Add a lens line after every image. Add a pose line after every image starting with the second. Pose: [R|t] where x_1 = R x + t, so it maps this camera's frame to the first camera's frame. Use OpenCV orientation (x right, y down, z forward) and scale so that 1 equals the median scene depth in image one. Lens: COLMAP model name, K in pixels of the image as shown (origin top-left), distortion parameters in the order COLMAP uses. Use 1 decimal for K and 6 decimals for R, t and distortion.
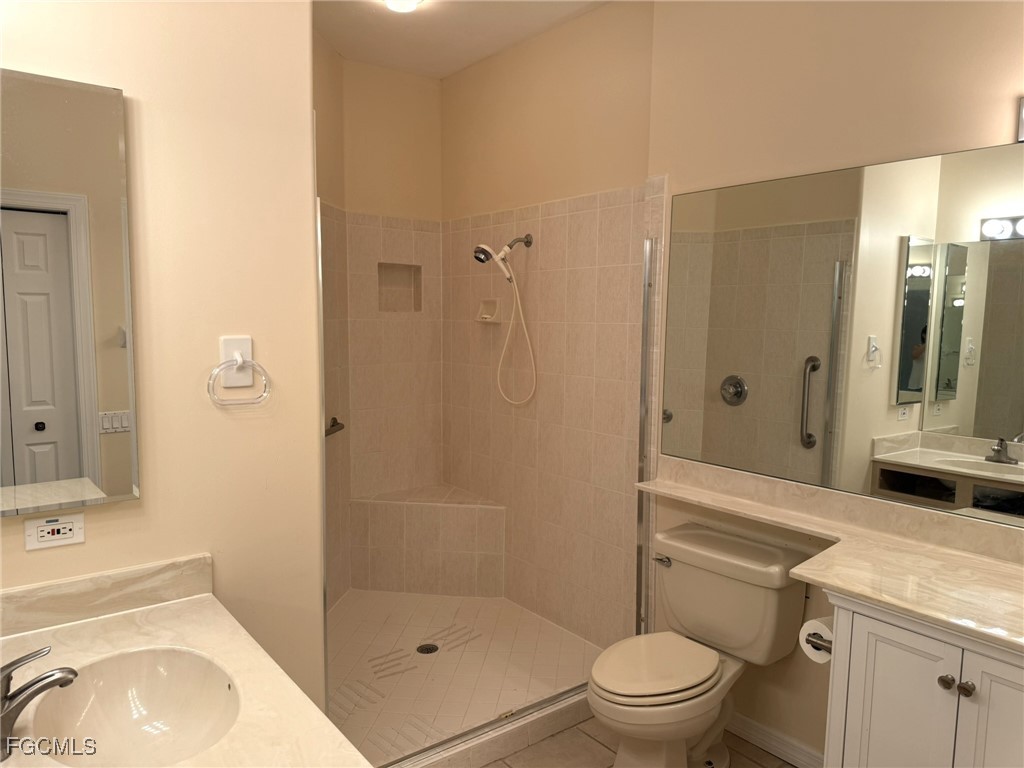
lens RADIAL K [[726.9, 0, 511.9], [0, 726.9, 387.2], [0, 0, 1]] dist [0.057680, -0.070539]
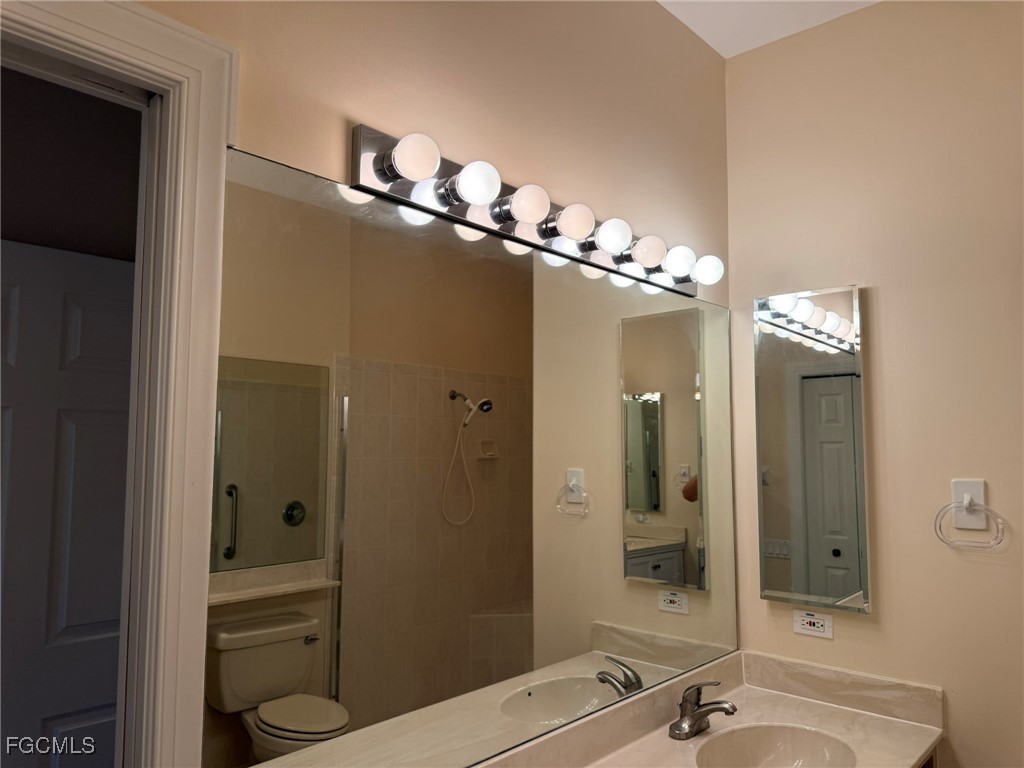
lens RADIAL K [[726.9, 0, 510.8], [0, 726.9, 385.7], [0, 0, 1]] dist [0.057680, -0.070539]
pose [[0.158361, -0.105363, -0.981744, 0.602594], [-0.100197, 0.987443, -0.122137, -0.009135], [0.982284, 0.117709, 0.145816, 0.219313]]
